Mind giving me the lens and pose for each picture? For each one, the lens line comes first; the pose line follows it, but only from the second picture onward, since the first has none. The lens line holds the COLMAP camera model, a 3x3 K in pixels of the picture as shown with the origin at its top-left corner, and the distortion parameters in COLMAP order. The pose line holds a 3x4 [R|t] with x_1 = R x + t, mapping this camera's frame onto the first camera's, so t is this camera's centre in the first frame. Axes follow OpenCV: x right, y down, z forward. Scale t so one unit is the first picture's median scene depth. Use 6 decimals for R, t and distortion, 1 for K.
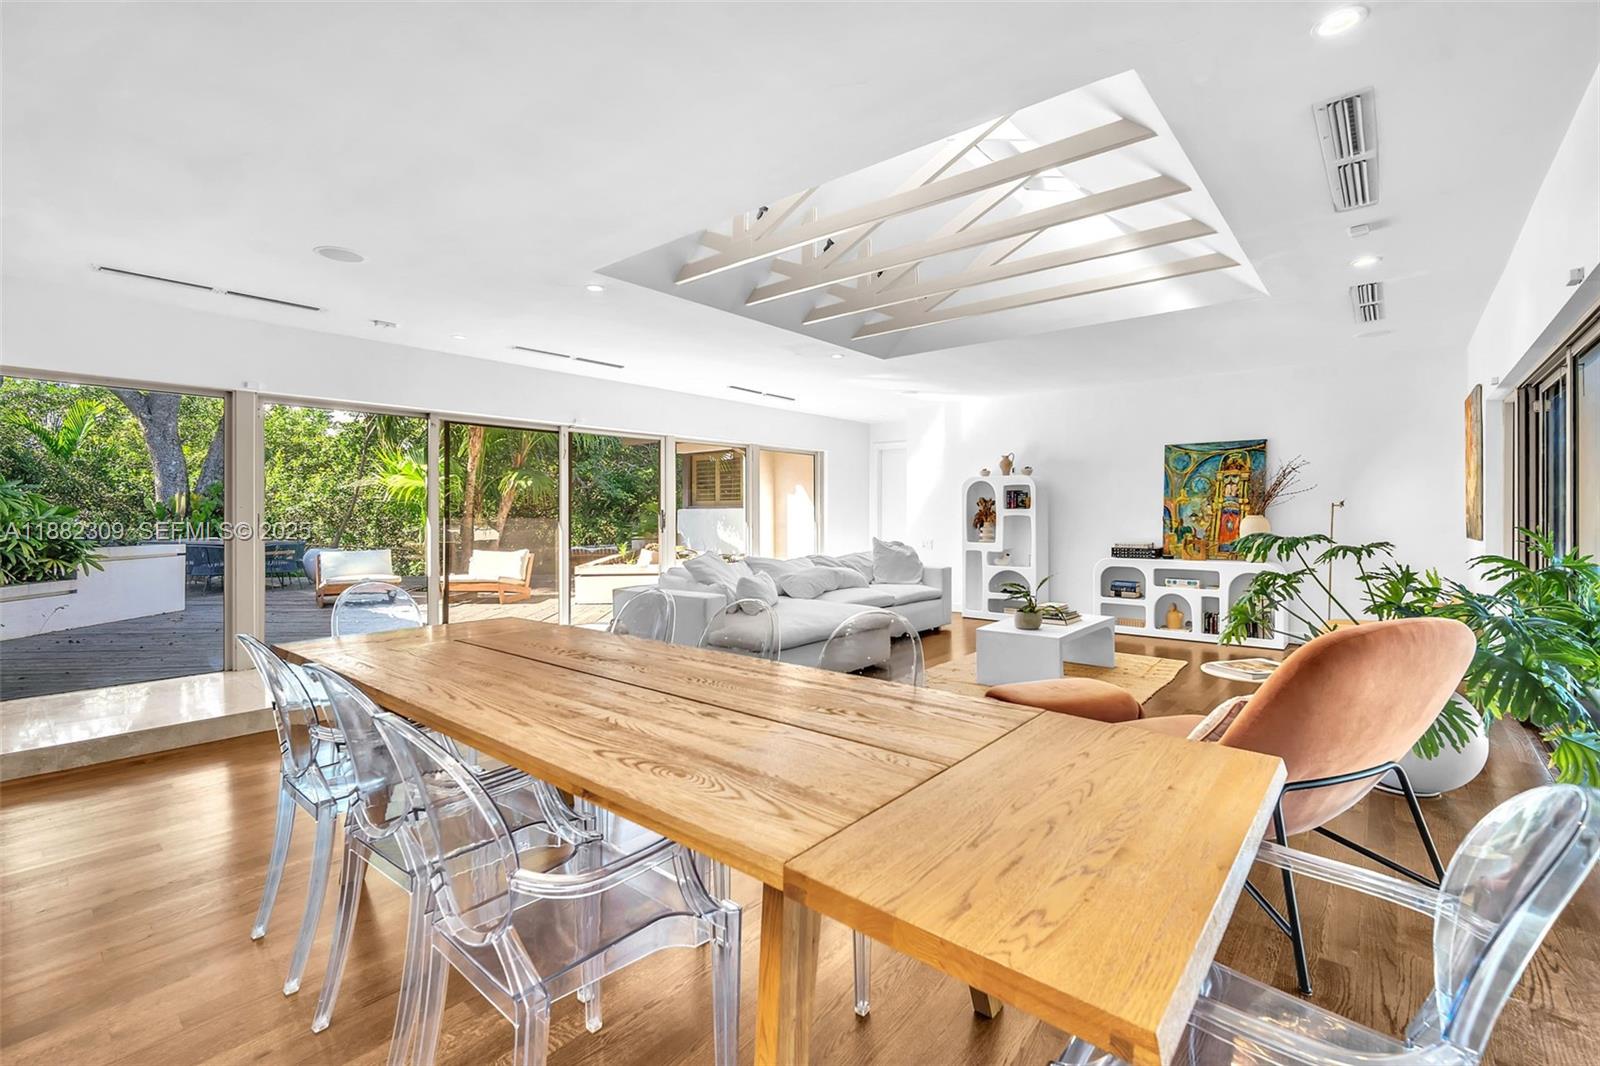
lens RADIAL K [[708.9, 0, 802.4], [0, 708.9, 518.1], [0, 0, 1]] dist [-0.002777, -0.000152]
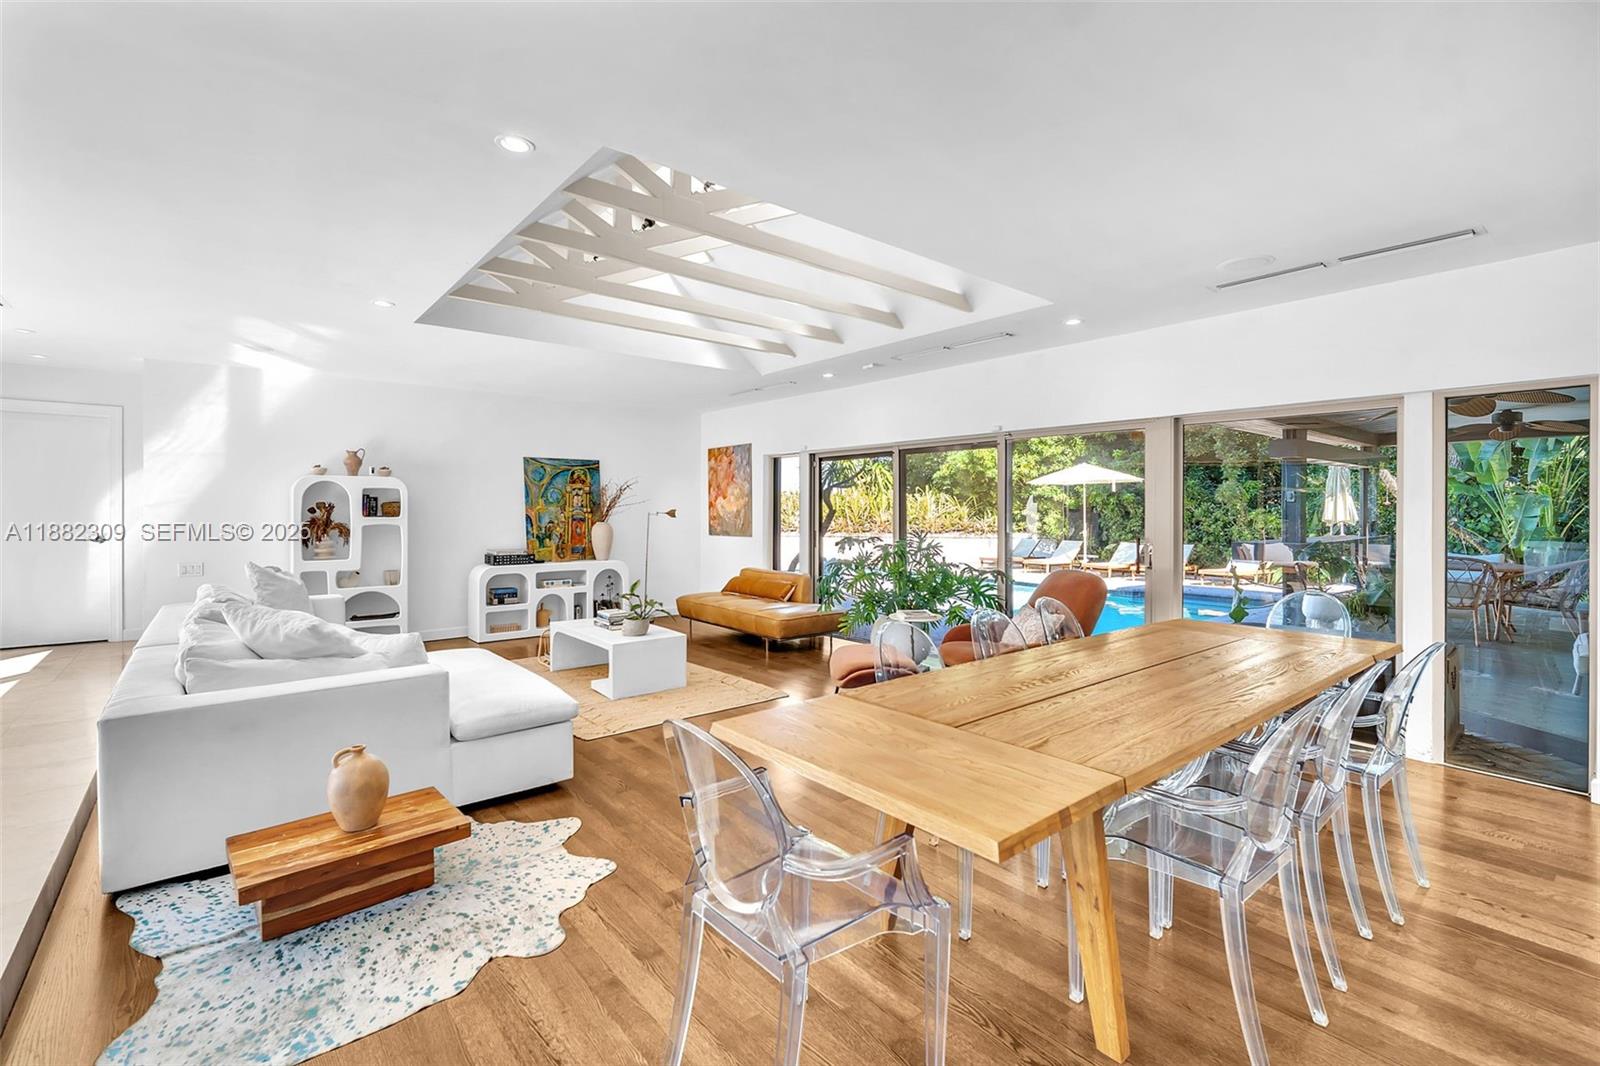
lens RADIAL K [[708.9, 0, 802.4], [0, 708.9, 518.1], [0, 0, 1]] dist [-0.002777, -0.000152]
pose [[0.180236, -0.010667, 0.983566, -0.478129], [0.002258, 0.999943, 0.010430, -0.021517], [-0.983621, 0.000341, 0.180249, 0.403983]]
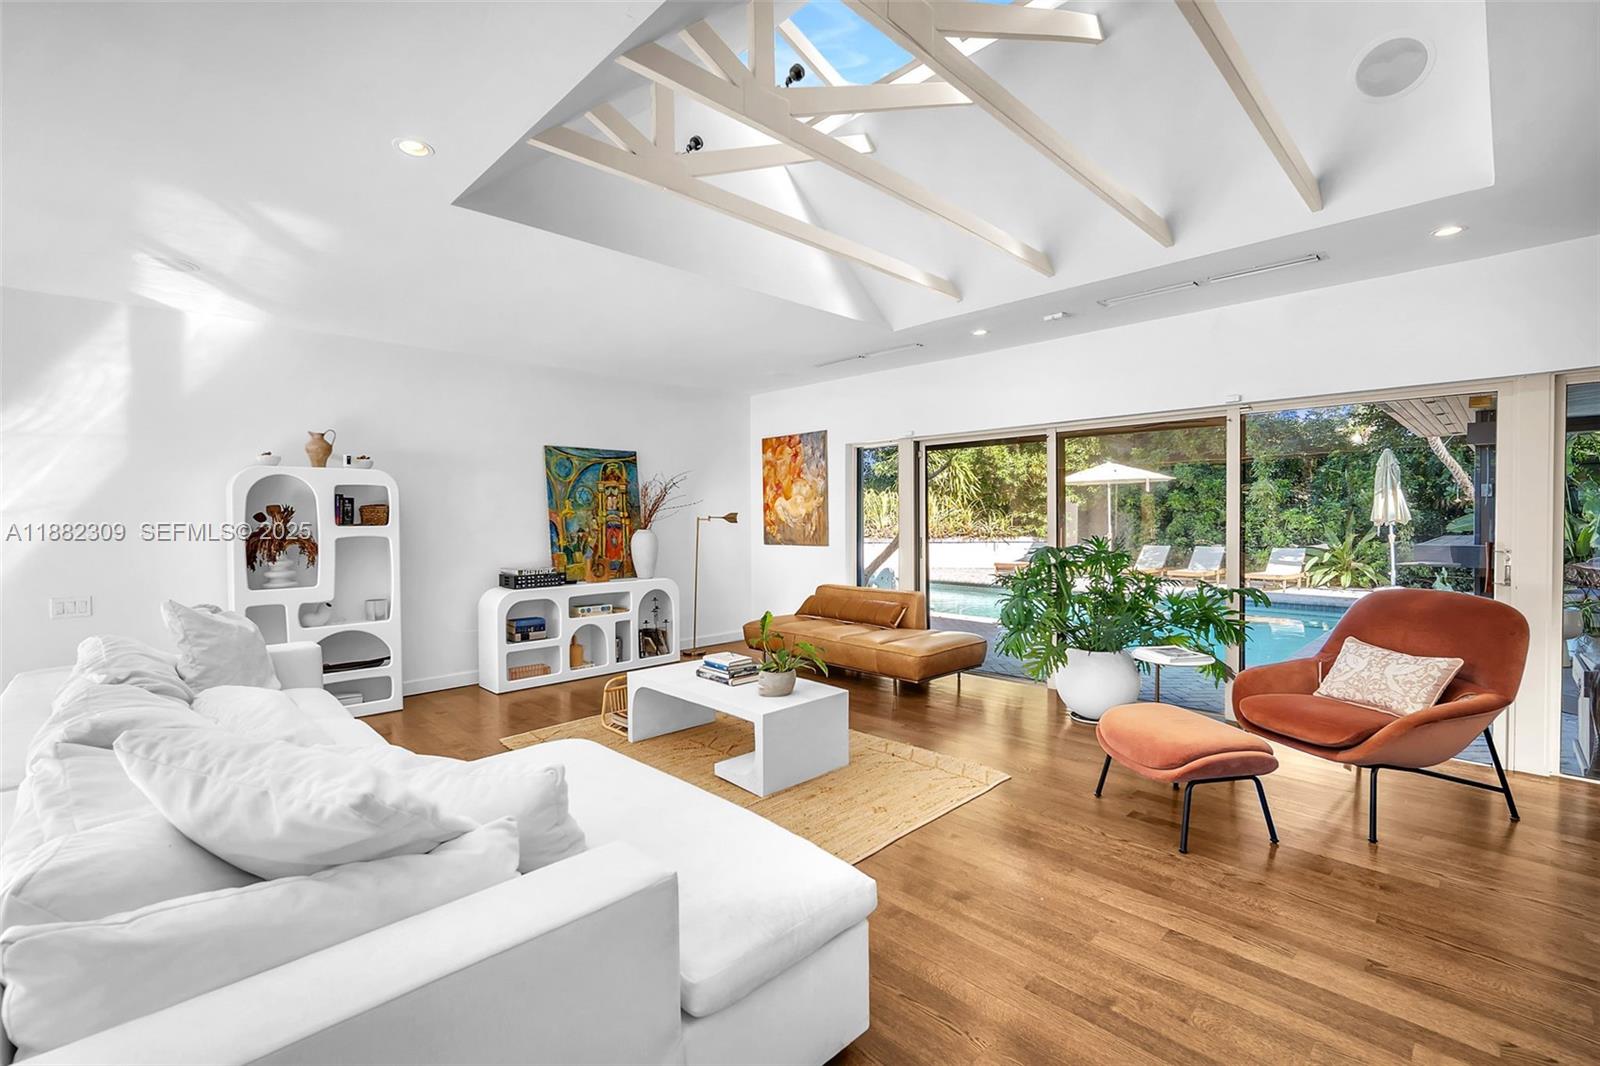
lens RADIAL K [[696.9, 0, 800.0], [0, 696.9, 533.0], [0, 0, 1]] dist [-0.001459, -0.000116]
pose [[0.097926, -0.025083, 0.994878, -0.269090], [0.011587, 0.999643, 0.024063, -0.018507], [-0.995126, 0.009172, 0.098182, 0.646394]]
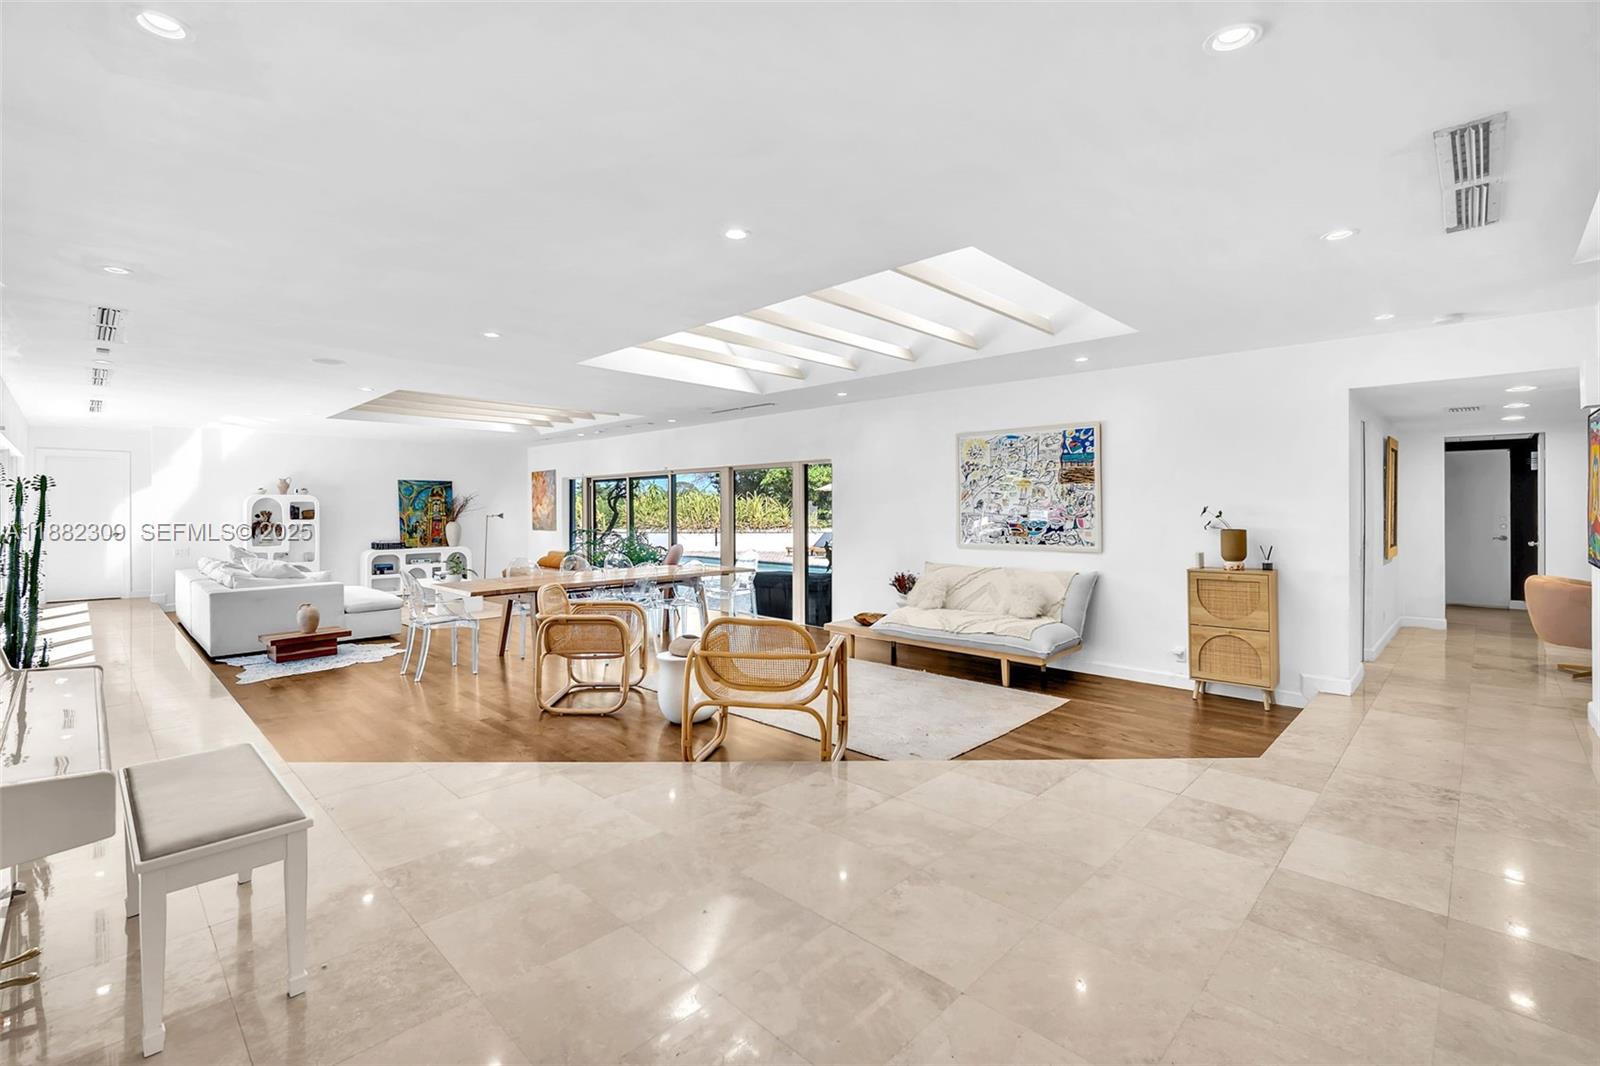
lens RADIAL K [[708.9, 0, 802.4], [0, 708.9, 518.1], [0, 0, 1]] dist [-0.002777, -0.000152]
pose [[0.079057, -0.014565, 0.996764, -1.090898], [0.007253, 0.999875, 0.014035, -0.031405], [-0.996844, 0.006120, 0.079152, -0.073110]]
